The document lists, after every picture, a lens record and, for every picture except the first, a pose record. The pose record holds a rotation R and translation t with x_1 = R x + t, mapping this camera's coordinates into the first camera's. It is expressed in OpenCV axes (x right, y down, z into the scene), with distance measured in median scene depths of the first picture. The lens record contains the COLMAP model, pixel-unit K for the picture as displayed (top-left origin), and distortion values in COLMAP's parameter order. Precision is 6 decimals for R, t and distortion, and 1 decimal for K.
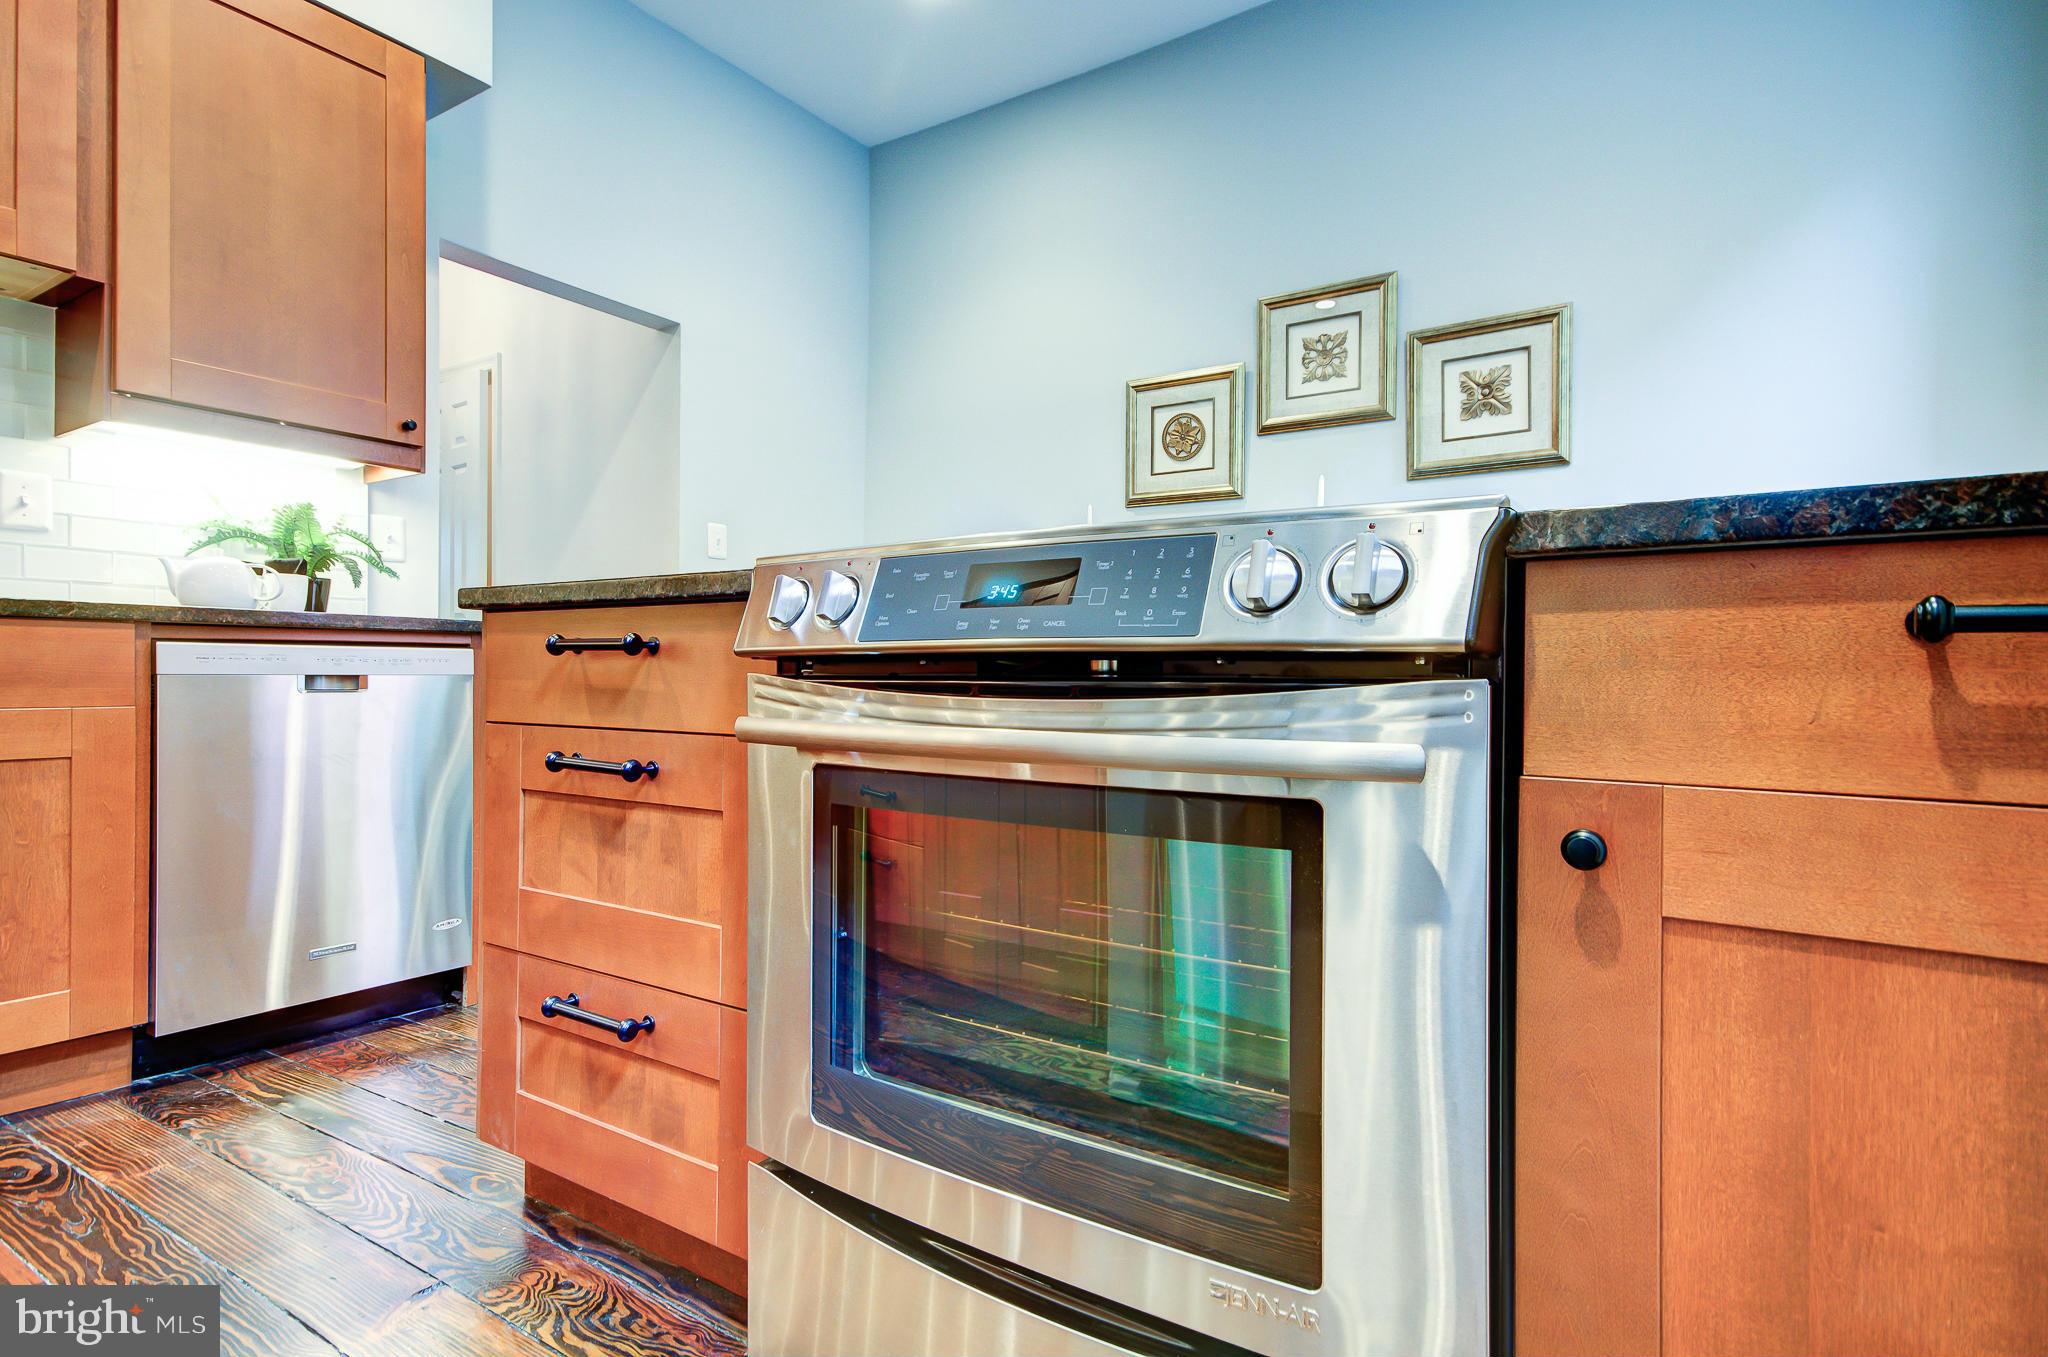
lens RADIAL K [[1066.9, 0, 1024.0], [0, 1066.9, 678.5], [0, 0, 1]] dist [0.043053, -0.012136]
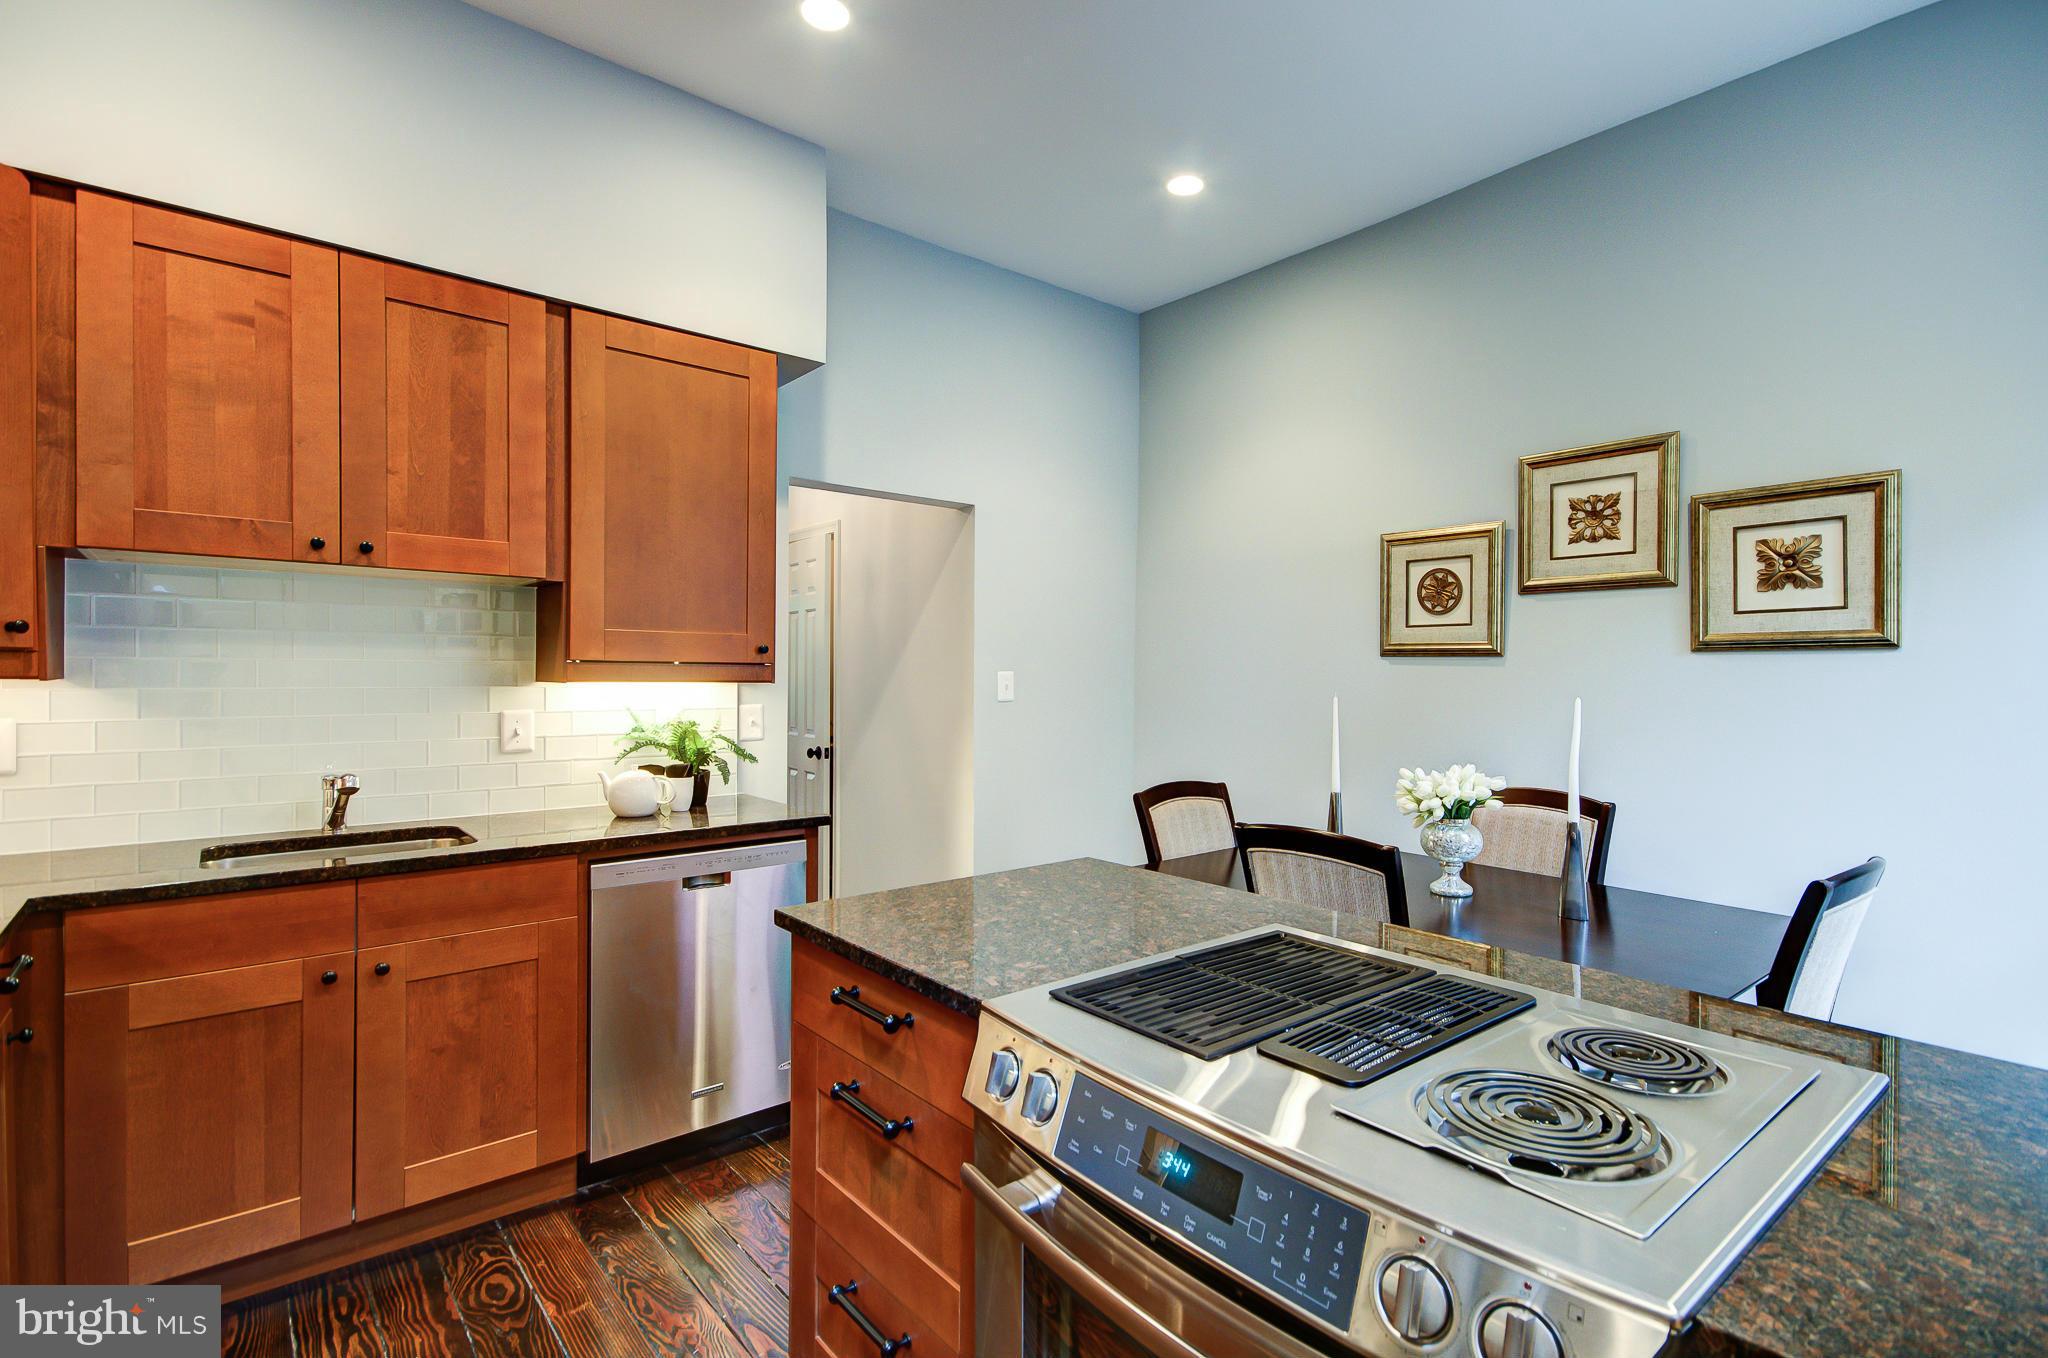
lens RADIAL K [[968.1, 0, 1024.0], [0, 968.1, 679.0], [0, 0, 1]] dist [0.028439, 0.000771]
pose [[0.960100, -0.003570, -0.279634, 0.032247], [0.004154, 0.999990, 0.001496, -0.166439], [0.279626, -0.002598, 0.960106, 0.000516]]
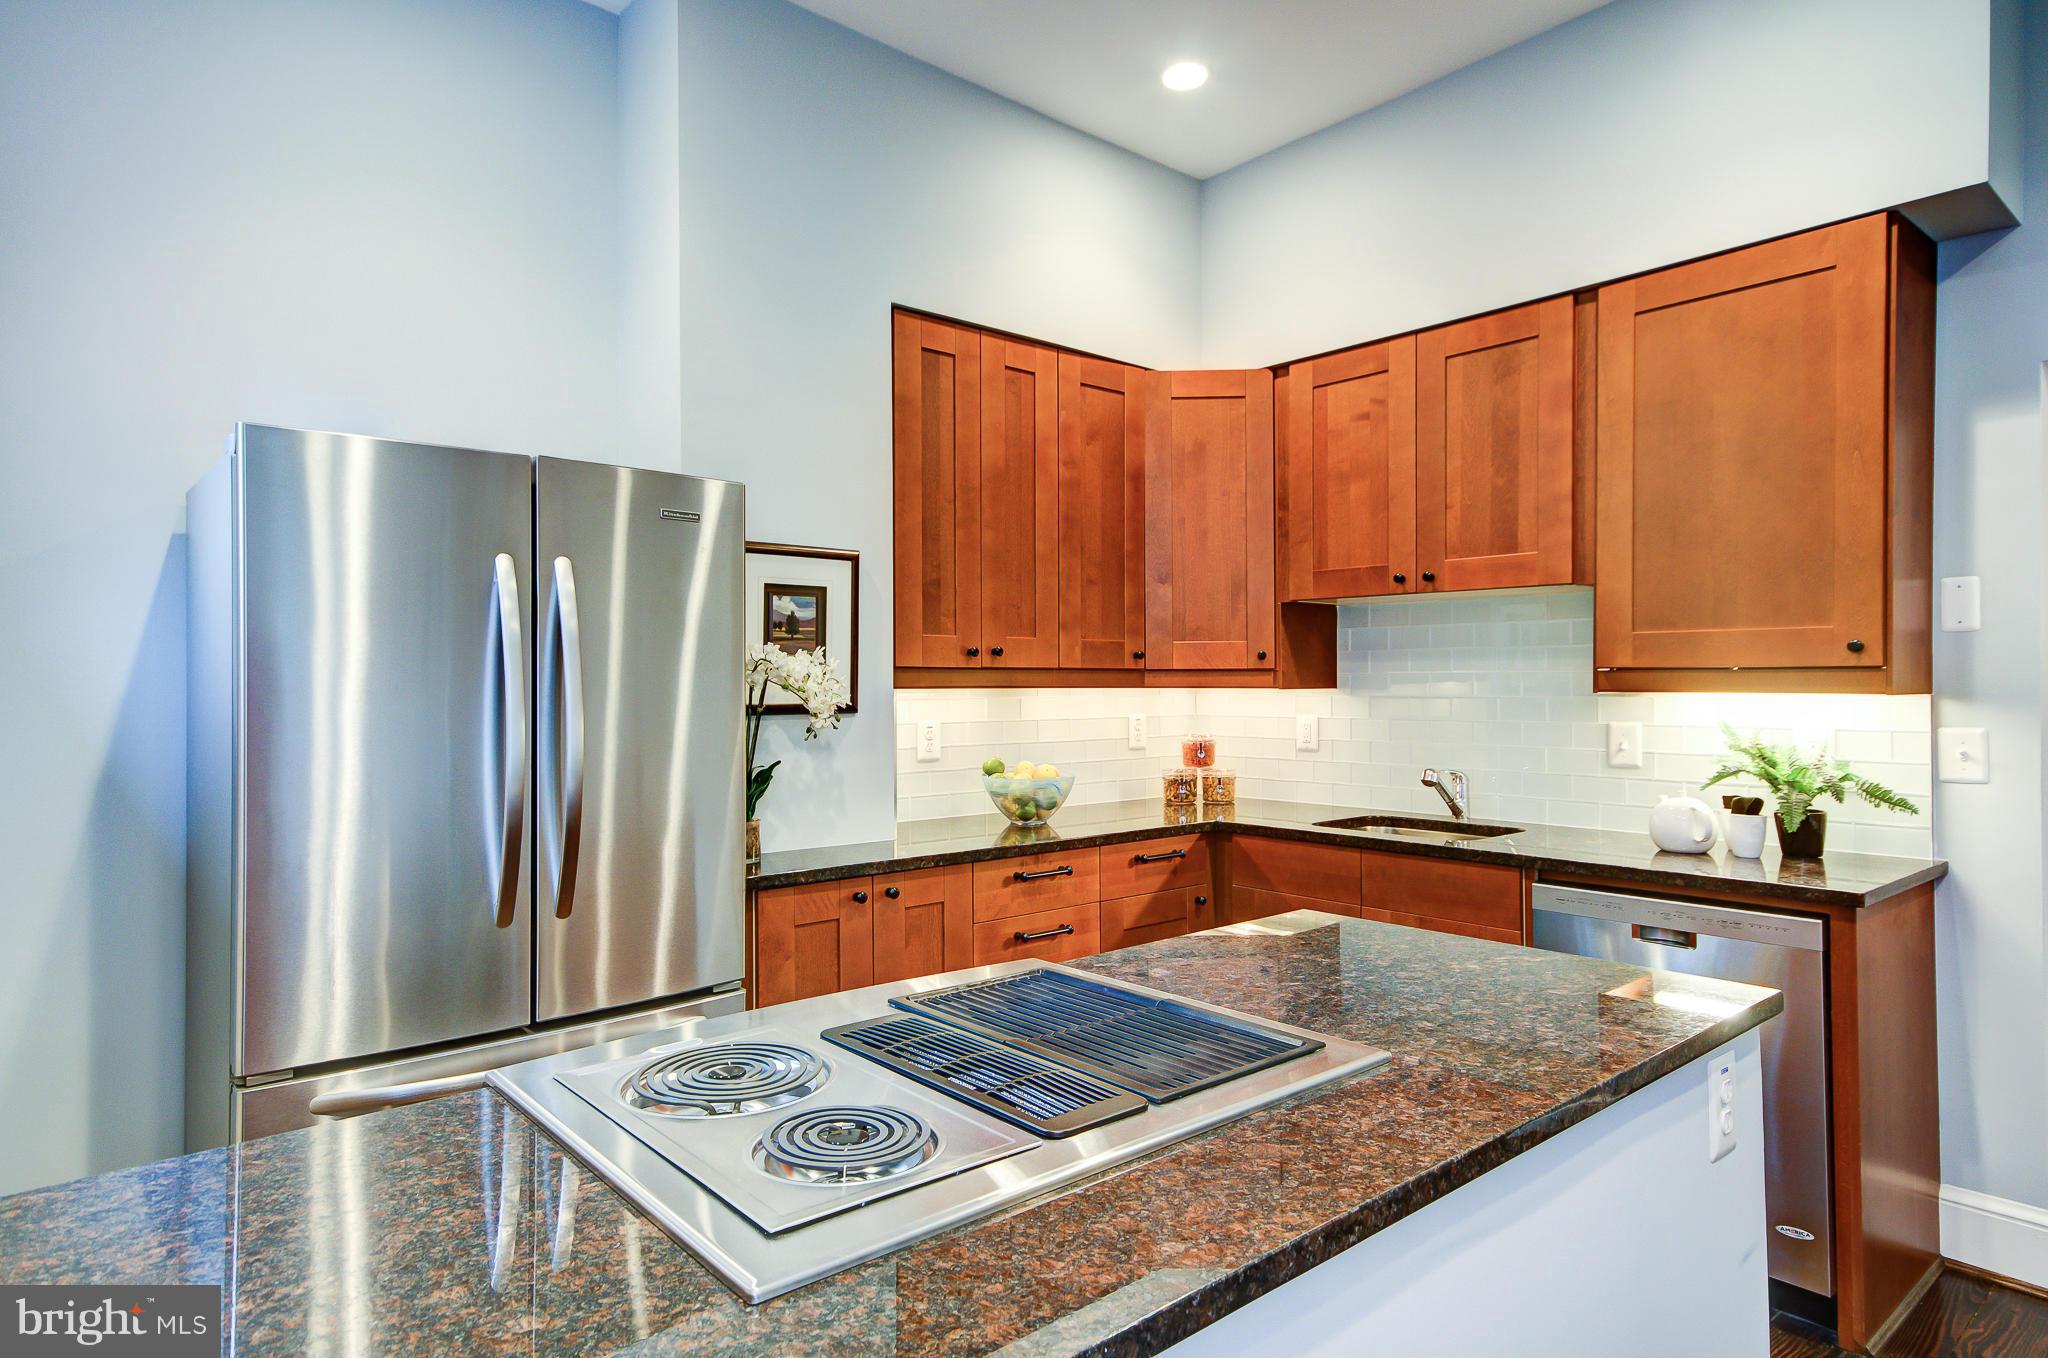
lens RADIAL K [[1145.9, 0, 1024.0], [0, 1145.9, 679.0], [0, 0, 1]] dist [0.001170, 0.000620]
pose [[-0.260387, -0.013307, -0.965413, 0.421635], [-0.001881, 0.999910, -0.013275, -0.161705], [0.965502, -0.001640, -0.260389, 0.492527]]
